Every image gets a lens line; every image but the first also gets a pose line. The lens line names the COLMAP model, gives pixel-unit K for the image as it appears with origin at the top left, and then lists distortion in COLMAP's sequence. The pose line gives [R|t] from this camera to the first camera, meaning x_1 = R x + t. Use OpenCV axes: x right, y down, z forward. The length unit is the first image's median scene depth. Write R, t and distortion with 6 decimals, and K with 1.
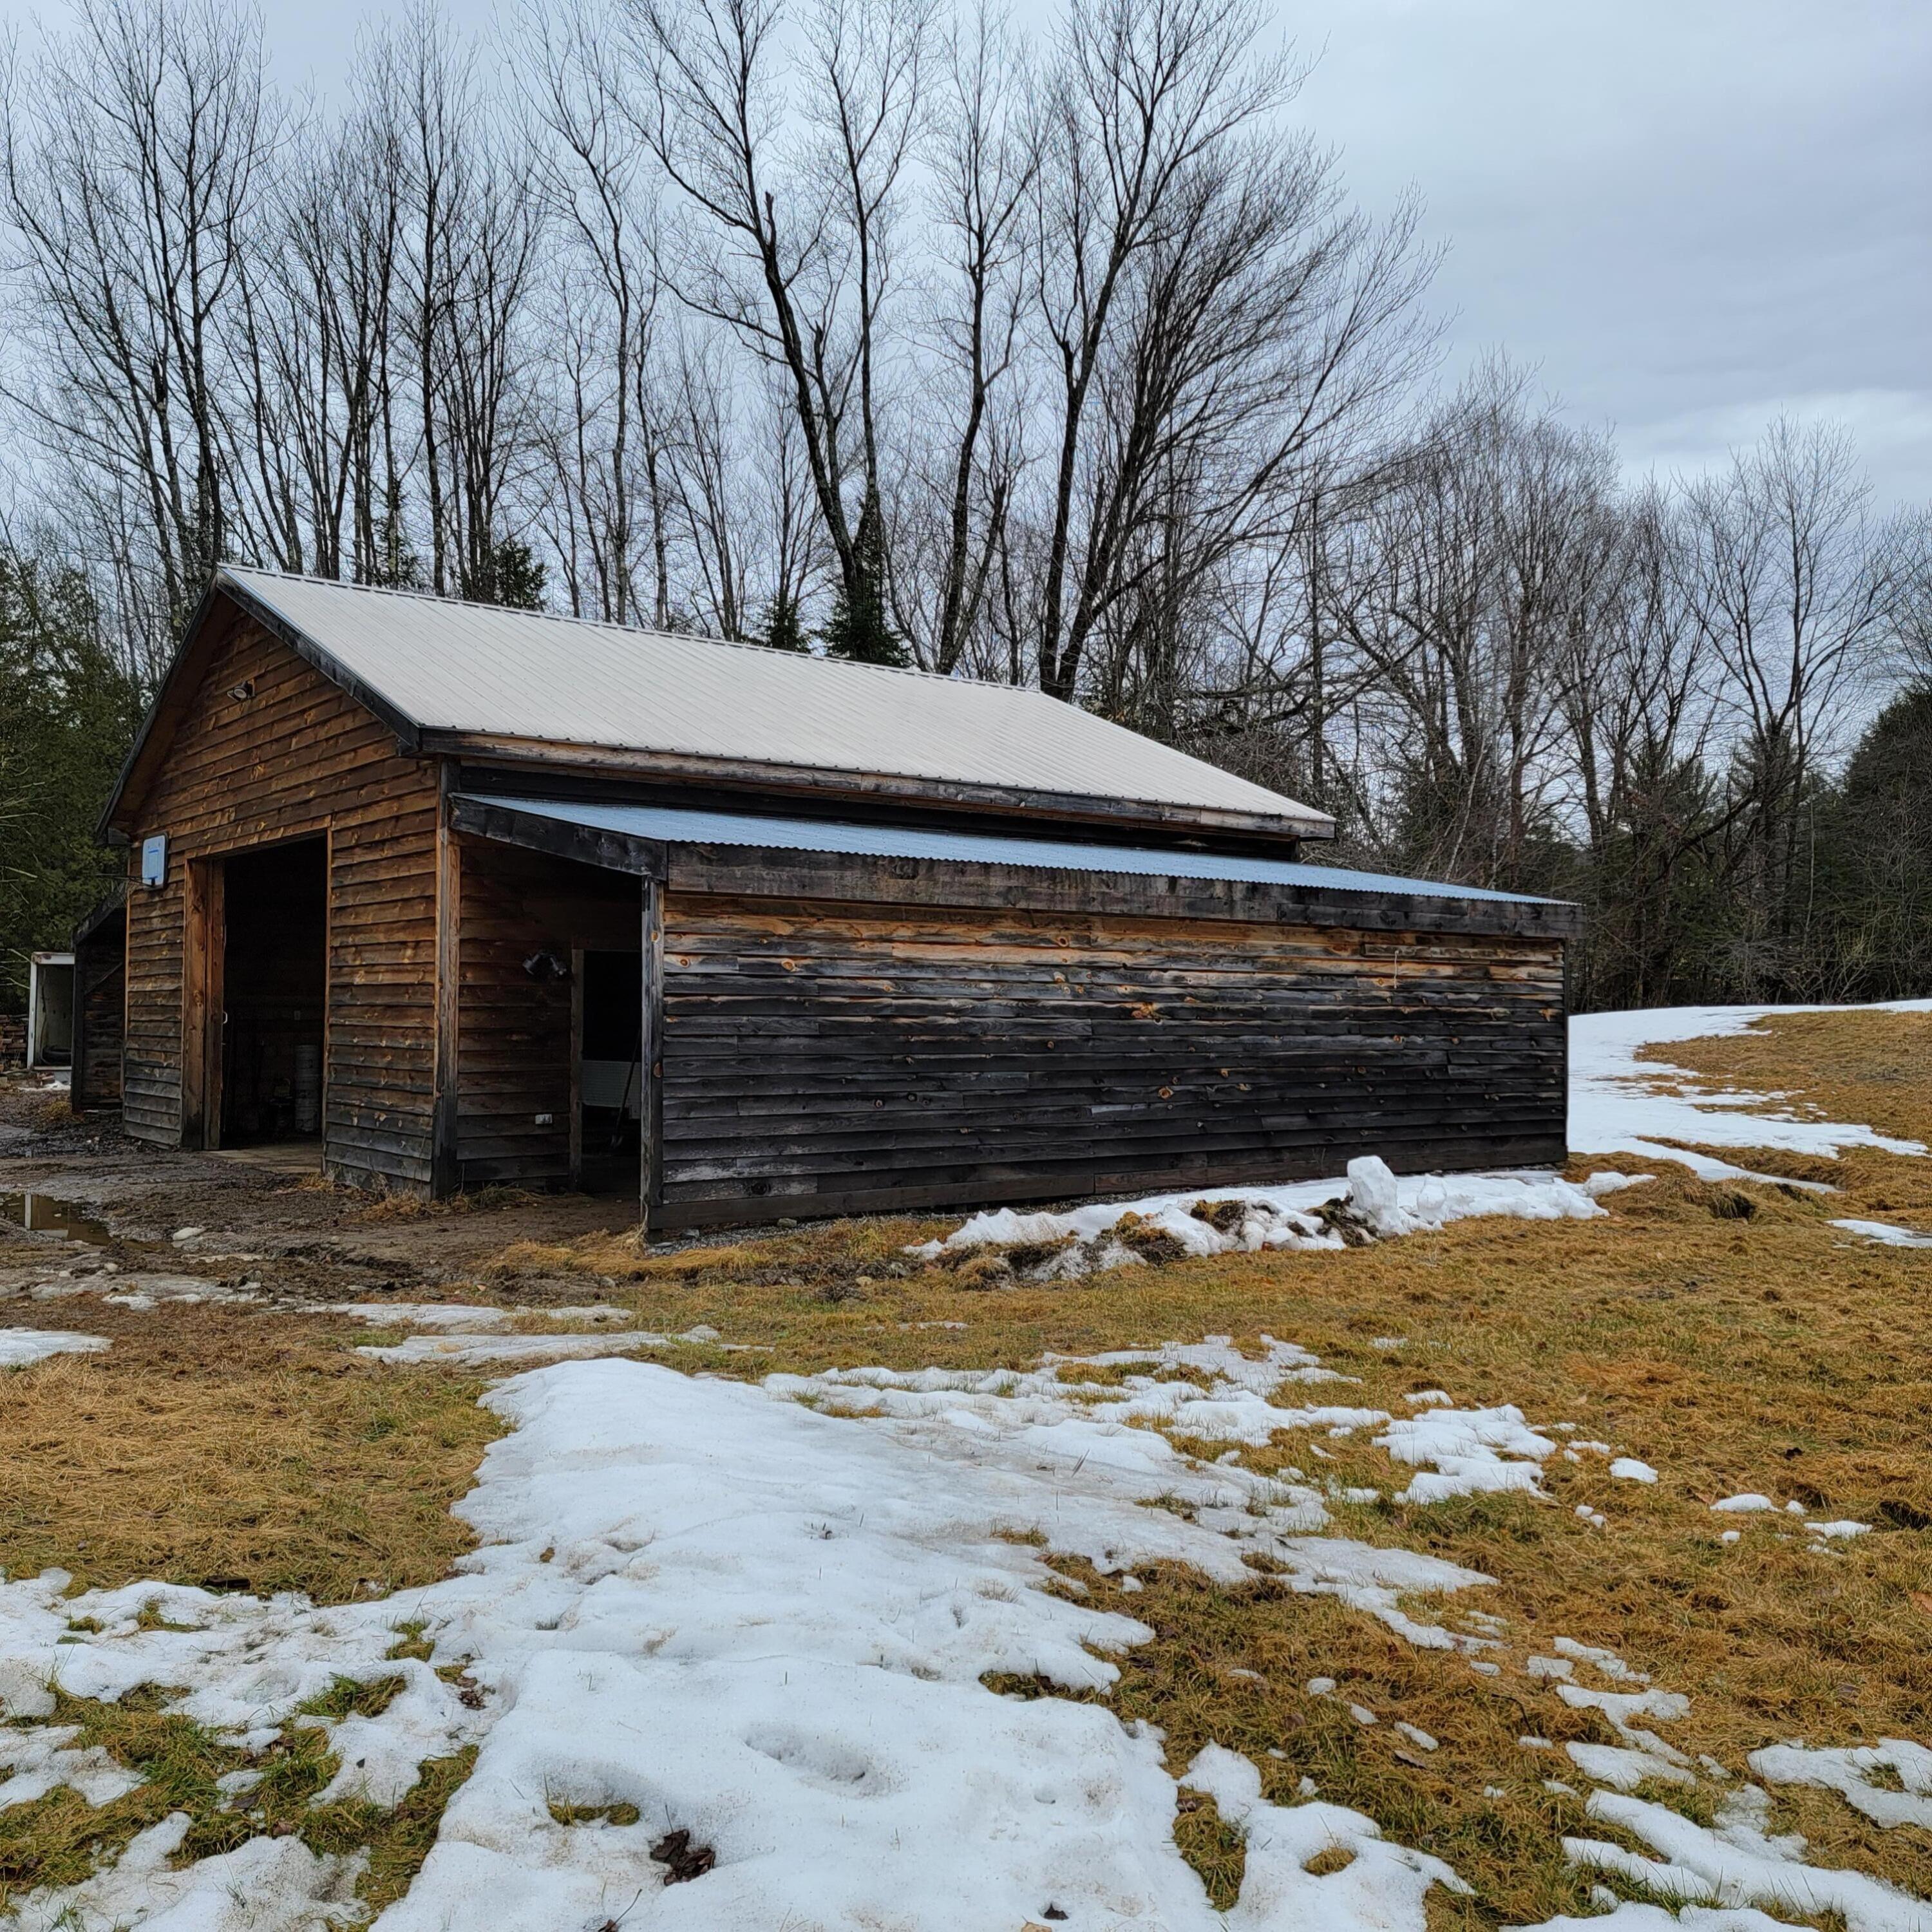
lens RADIAL K [[1782.5, 0, 966.0], [0, 1782.5, 966.0], [0, 0, 1]] dist [0.066388, -0.014589]
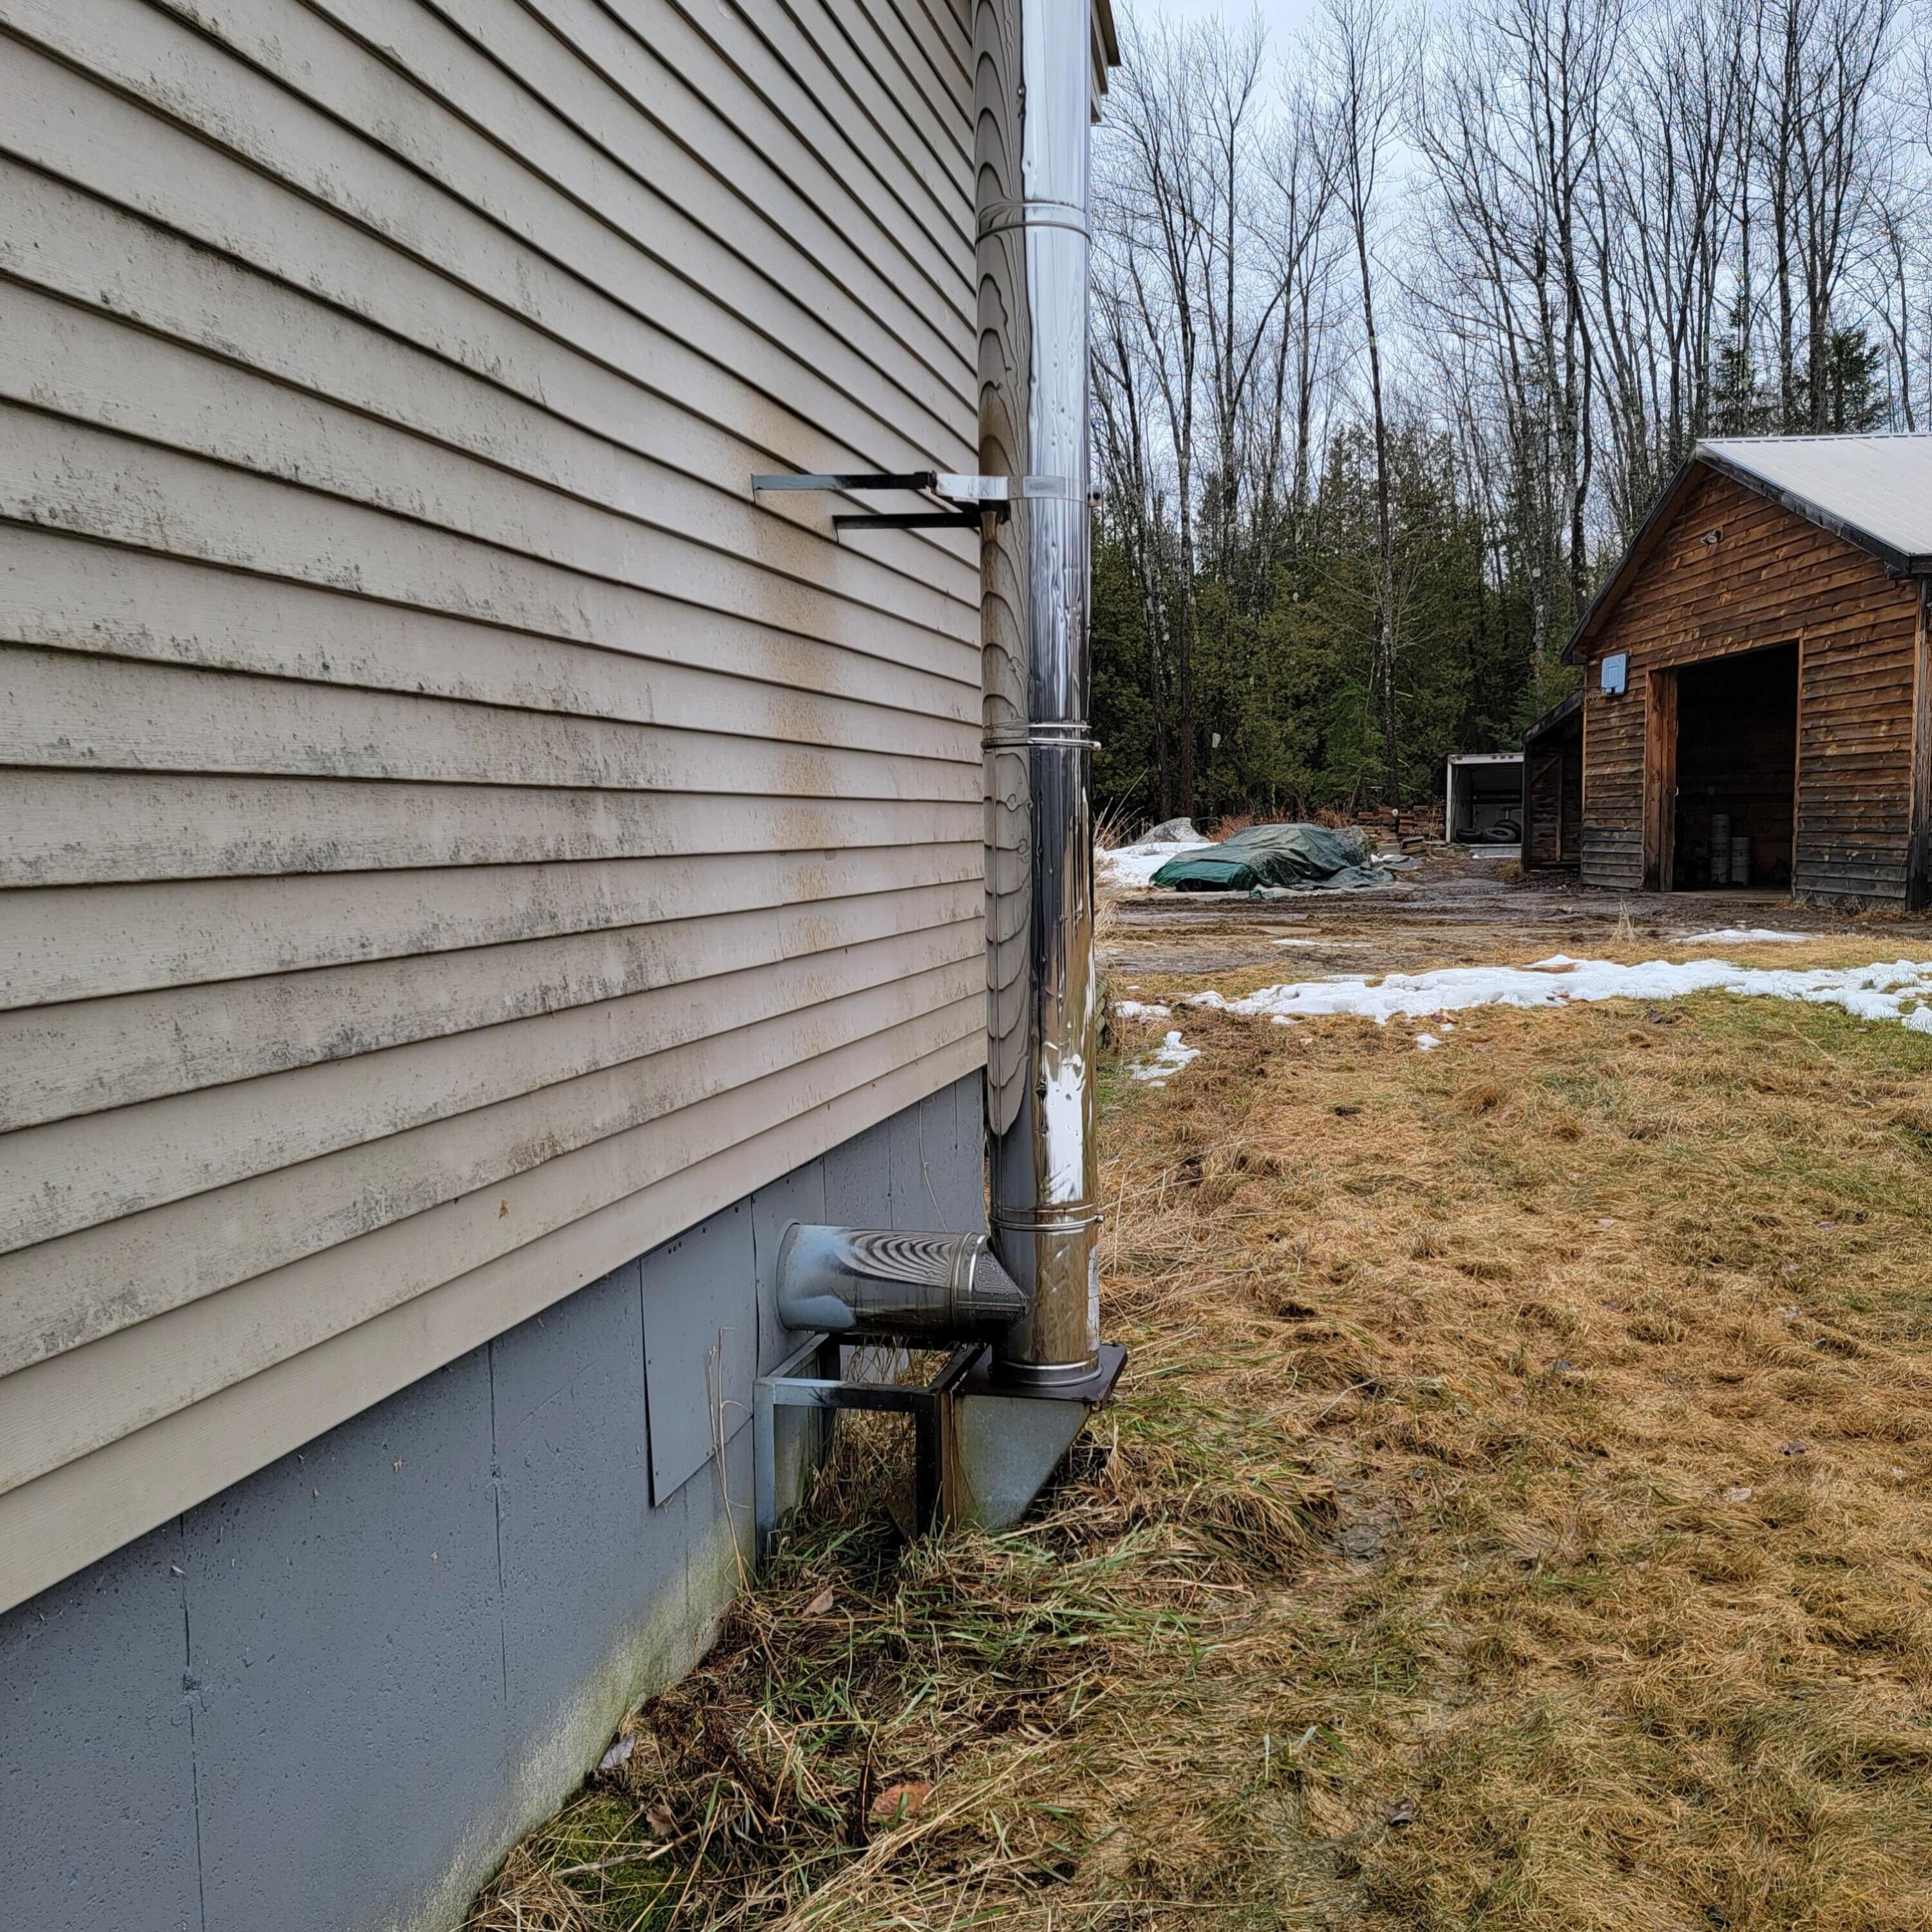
lens RADIAL K [[1782.5, 0, 966.0], [0, 1782.5, 966.0], [0, 0, 1]] dist [0.066388, -0.014589]
pose [[0.791174, 0.034207, -0.610634, -0.018598], [0.031961, 0.994758, 0.097137, 0.012844], [0.610755, -0.096368, 0.785933, -0.403036]]
